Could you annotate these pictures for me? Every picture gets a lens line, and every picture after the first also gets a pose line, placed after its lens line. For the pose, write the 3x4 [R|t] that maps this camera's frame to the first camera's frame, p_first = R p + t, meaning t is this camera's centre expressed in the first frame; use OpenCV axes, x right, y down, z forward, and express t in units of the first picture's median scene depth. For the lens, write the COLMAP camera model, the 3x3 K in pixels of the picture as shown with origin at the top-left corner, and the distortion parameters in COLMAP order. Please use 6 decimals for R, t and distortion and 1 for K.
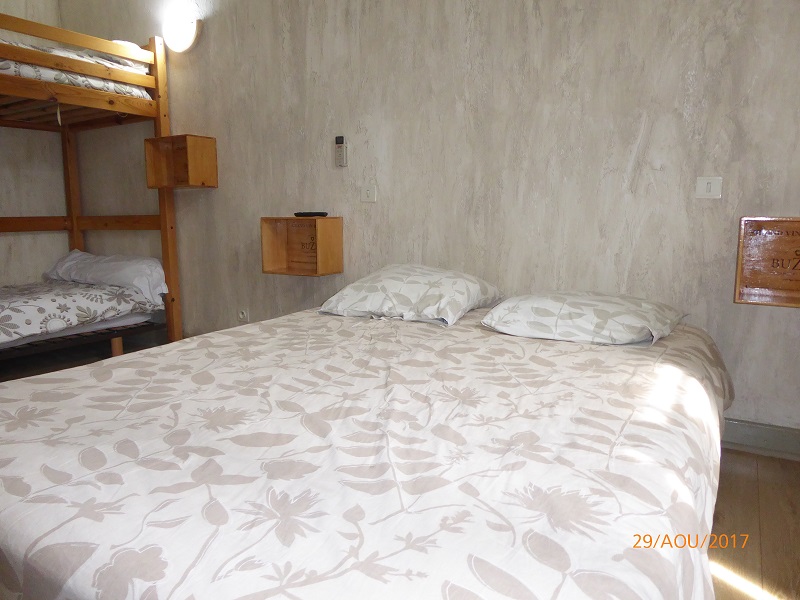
lens RADIAL K [[573.6, 0, 400.0], [0, 573.6, 300.0], [0, 0, 1]] dist [-0.018418, -0.002327]
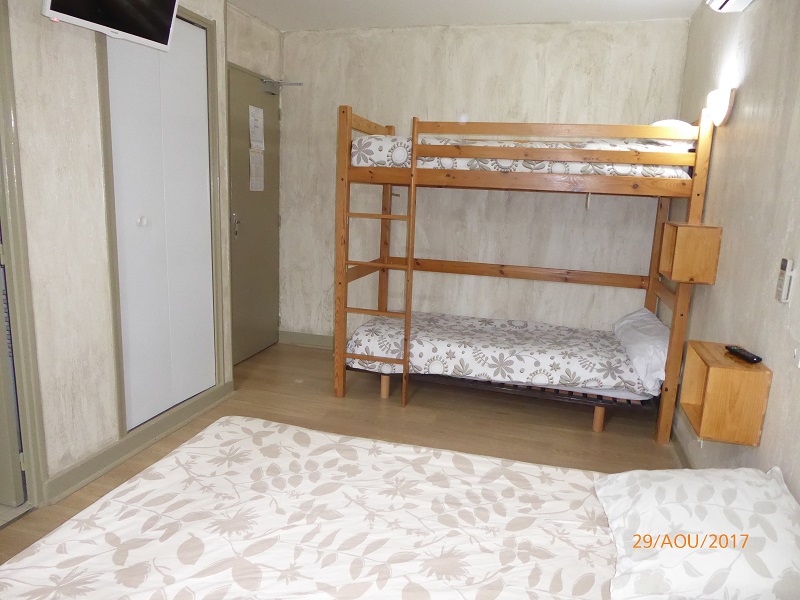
lens RADIAL K [[573.6, 0, 400.0], [0, 573.6, 300.0], [0, 0, 1]] dist [-0.018418, -0.002327]
pose [[0.274057, 0.201910, -0.940279, 0.371424], [-0.190229, 0.969776, 0.152800, -0.226737], [0.942712, 0.136992, 0.304183, 0.325018]]
